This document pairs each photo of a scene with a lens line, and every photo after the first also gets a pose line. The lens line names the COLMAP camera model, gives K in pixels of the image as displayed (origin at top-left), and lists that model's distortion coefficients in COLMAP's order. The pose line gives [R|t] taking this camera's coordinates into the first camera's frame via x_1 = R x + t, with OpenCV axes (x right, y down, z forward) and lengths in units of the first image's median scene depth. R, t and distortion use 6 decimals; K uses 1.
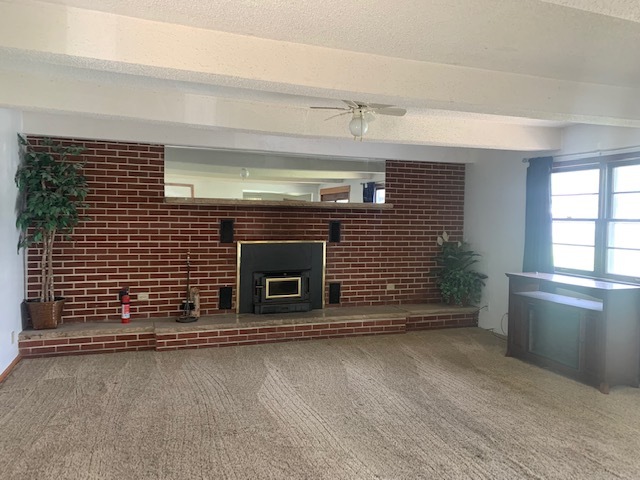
lens RADIAL K [[488.1, 0, 320.2], [0, 488.1, 235.9], [0, 0, 1]] dist [0.057600, -0.092671]
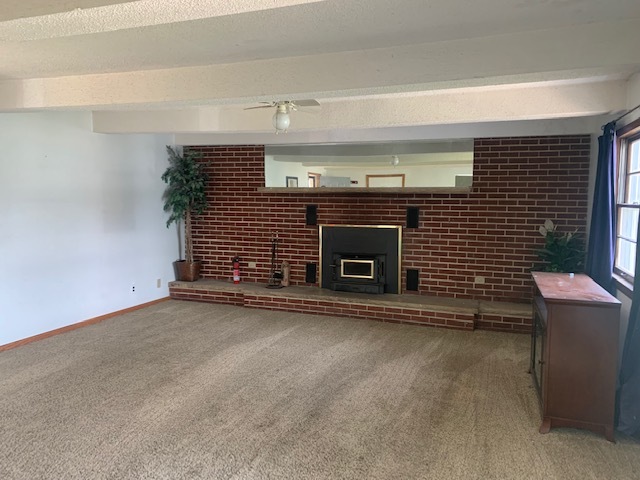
lens RADIAL K [[471.8, 0, 320.0], [0, 471.8, 240.0], [0, 0, 1]] dist [0.094117, -0.171930]
pose [[0.772056, 0.046352, -0.633862, 0.545154], [-0.024643, 0.998770, 0.043020, -0.000185], [0.635076, -0.017594, 0.772249, 0.155192]]
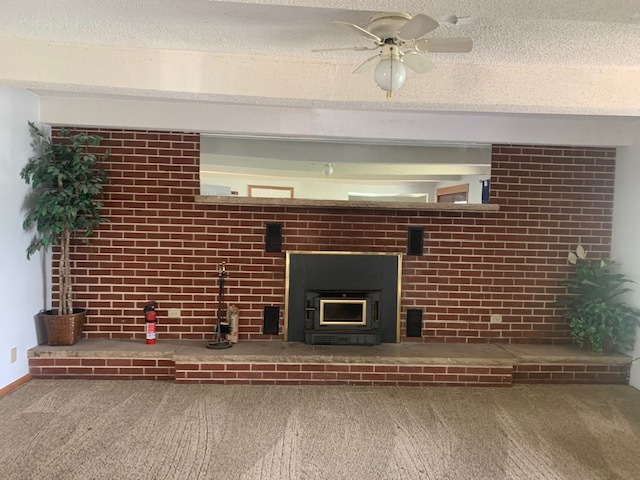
lens RADIAL K [[491.1, 0, 320.0], [0, 491.1, 240.0], [0, 0, 1]] dist [0.043171, -0.071175]
pose [[0.958180, 0.023563, -0.285195, 0.115506], [-0.023810, 0.999713, 0.002601, -0.010561], [0.285174, 0.004298, 0.958466, 0.252501]]
